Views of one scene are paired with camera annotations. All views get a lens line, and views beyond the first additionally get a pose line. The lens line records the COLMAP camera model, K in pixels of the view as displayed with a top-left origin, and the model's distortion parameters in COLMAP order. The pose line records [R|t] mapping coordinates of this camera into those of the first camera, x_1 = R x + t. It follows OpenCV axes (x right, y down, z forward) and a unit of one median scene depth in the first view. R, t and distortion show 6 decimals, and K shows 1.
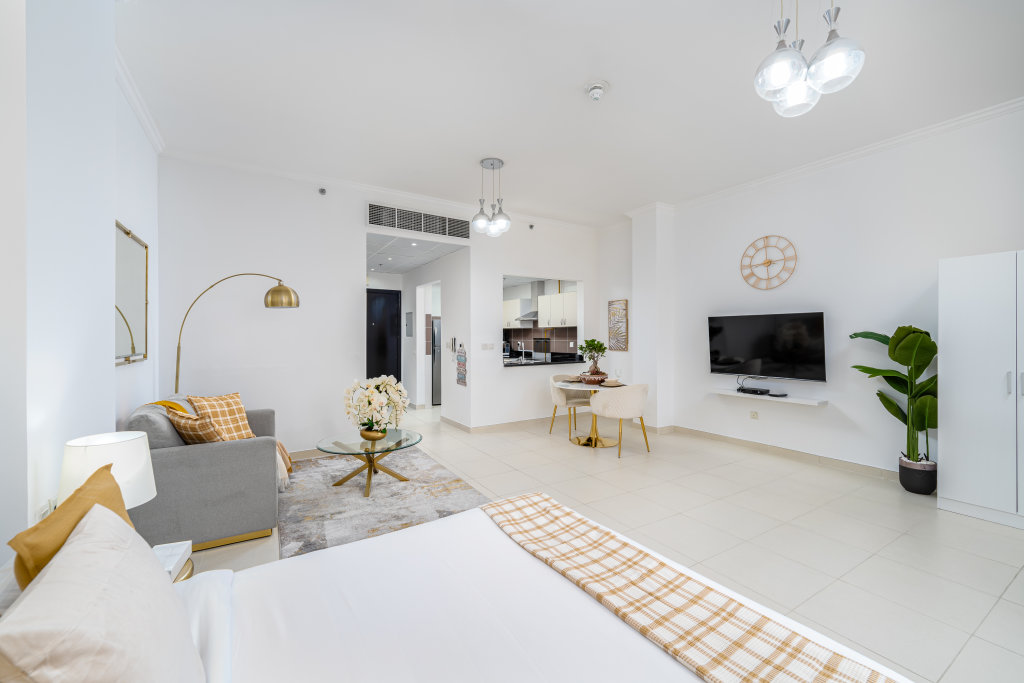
lens RADIAL K [[414.2, 0, 512.0], [0, 414.2, 341.5], [0, 0, 1]] dist [-0.002347, -0.000695]
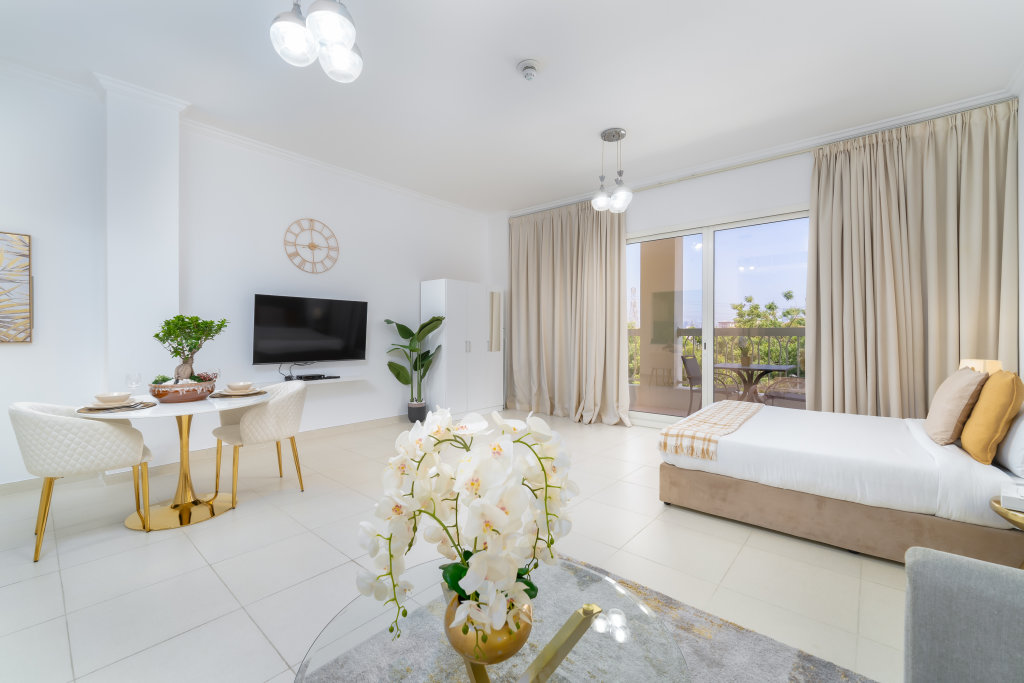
lens RADIAL K [[414.2, 0, 512.0], [0, 414.2, 341.5], [0, 0, 1]] dist [-0.002347, -0.000695]
pose [[-0.305442, -0.011375, 0.952143, -0.478824], [0.013366, 0.999779, 0.016232, 0.028130], [-0.952117, 0.017684, -0.305223, 0.862720]]
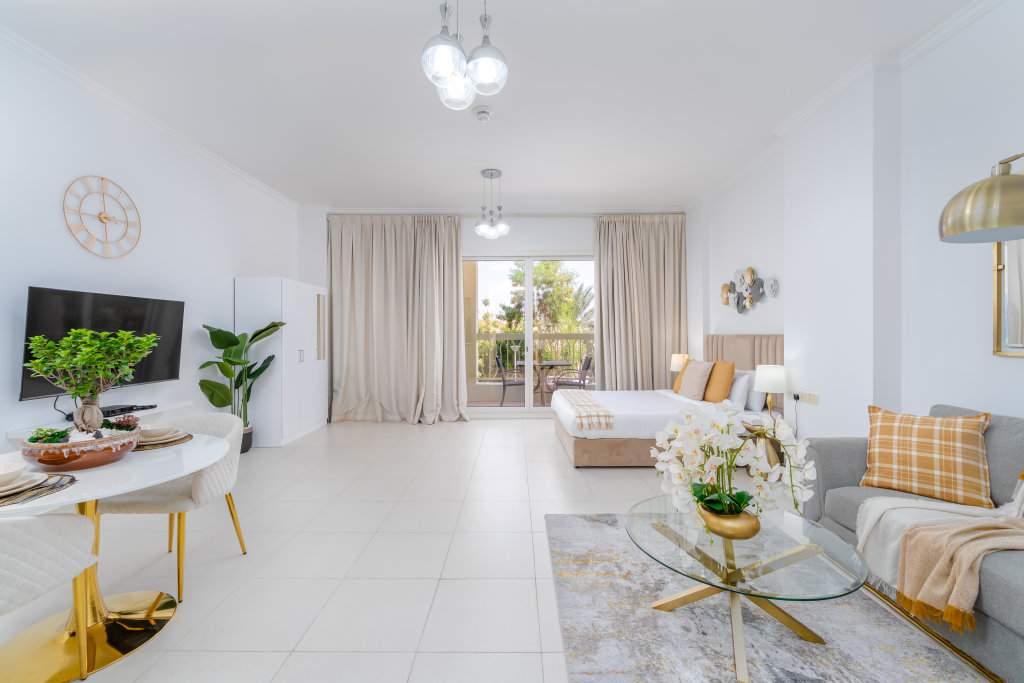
lens RADIAL K [[414.2, 0, 512.0], [0, 414.2, 341.5], [0, 0, 1]] dist [-0.002347, -0.000695]
pose [[-0.848327, -0.005426, 0.529445, -0.302836], [0.012018, 0.999493, 0.029499, -0.001854], [-0.529336, 0.031387, -0.847831, 1.239407]]
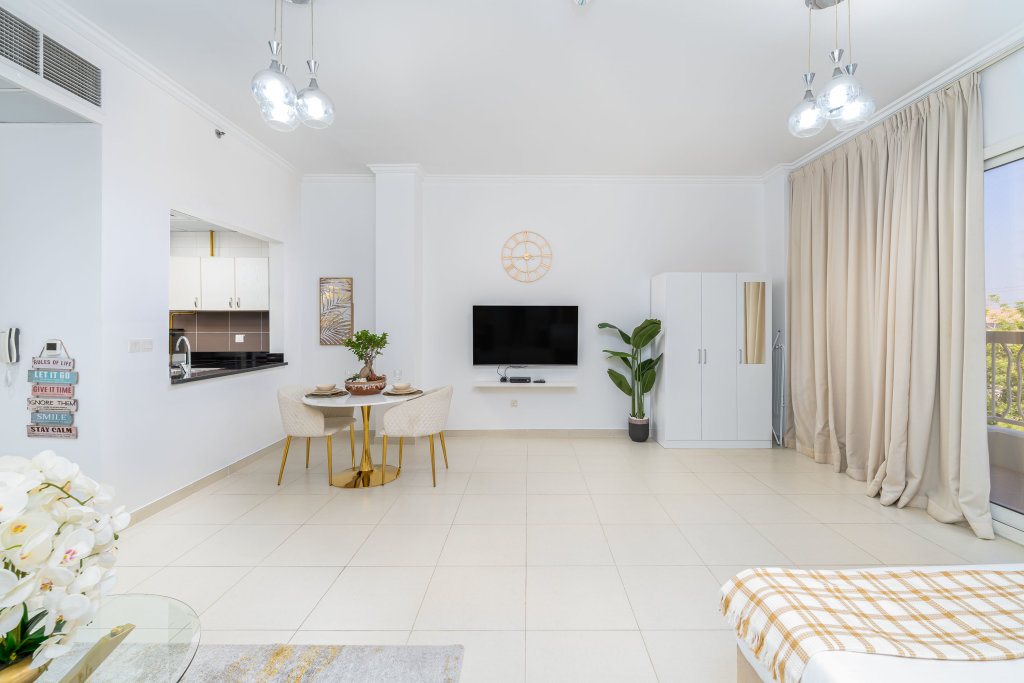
lens RADIAL K [[423.7, 0, 529.8], [0, 423.7, 327.5], [0, 0, 1]] dist [-0.001281, -0.000496]
pose [[0.513794, 0.001441, 0.857913, -0.310024], [0.008111, 0.999946, -0.006537, -0.003026], [-0.857875, 0.010317, 0.513754, 0.445371]]
